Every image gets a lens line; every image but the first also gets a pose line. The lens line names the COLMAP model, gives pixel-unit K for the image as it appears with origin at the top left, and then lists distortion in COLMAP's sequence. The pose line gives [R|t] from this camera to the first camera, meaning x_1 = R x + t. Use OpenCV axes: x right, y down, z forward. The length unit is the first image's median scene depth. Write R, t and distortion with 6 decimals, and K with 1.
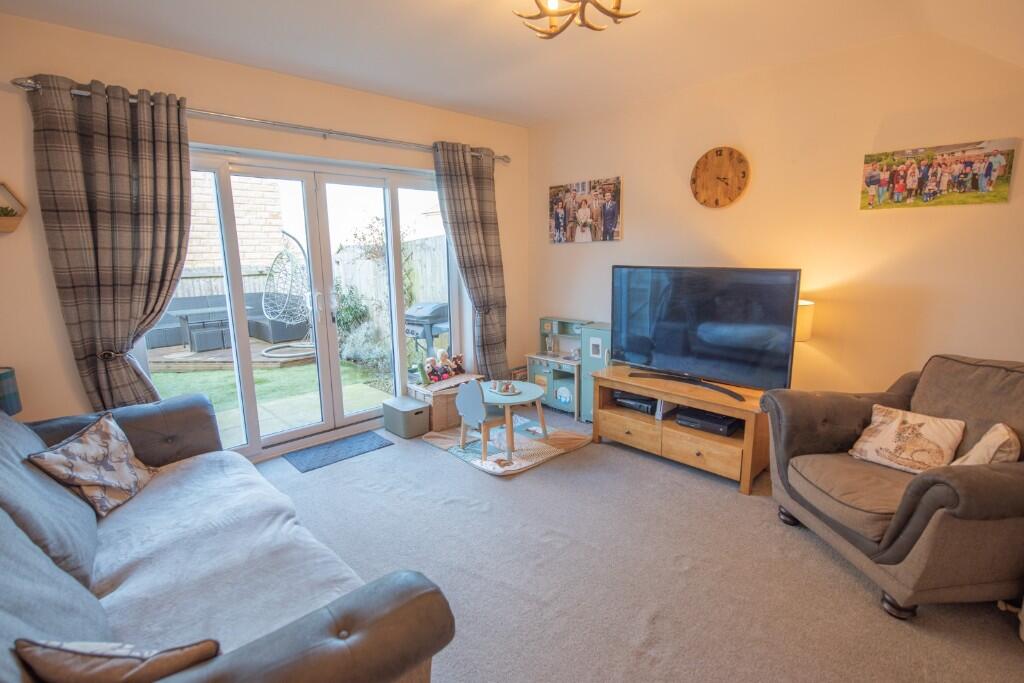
lens RADIAL K [[479.6, 0, 512.0], [0, 479.6, 341.5], [0, 0, 1]] dist [-0.000258, -0.008824]
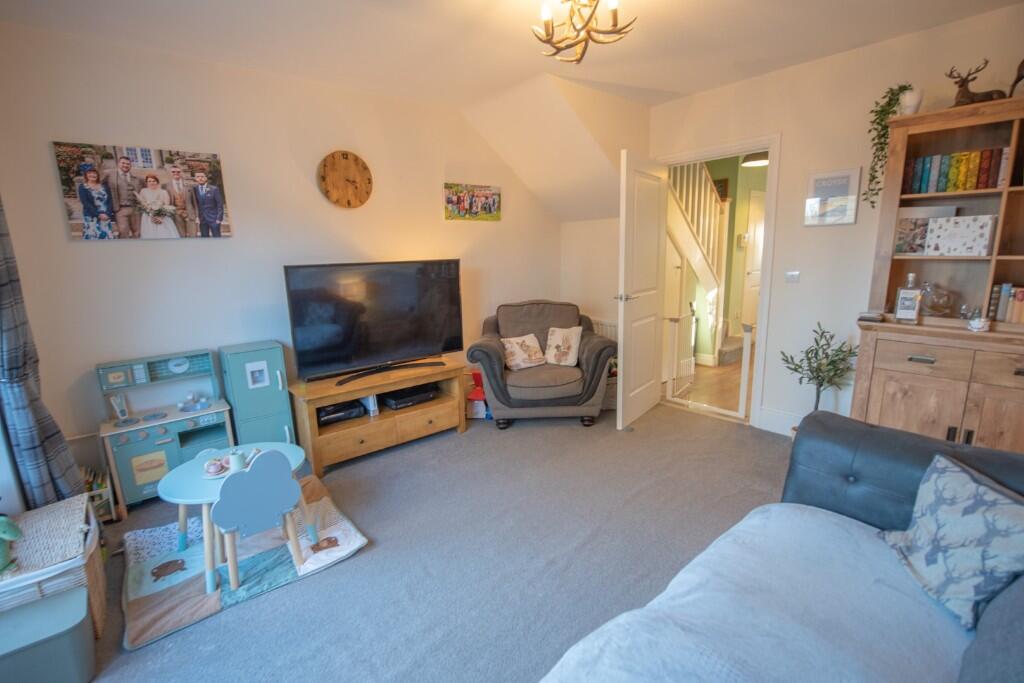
lens RADIAL K [[451.2, 0, 512.0], [0, 451.2, 341.5], [0, 0, 1]] dist [-0.001221, -0.007695]
pose [[0.085317, -0.182450, 0.979507, -0.559893], [0.217886, 0.962713, 0.160343, -0.074334], [-0.972238, 0.199741, 0.121889, 0.572200]]
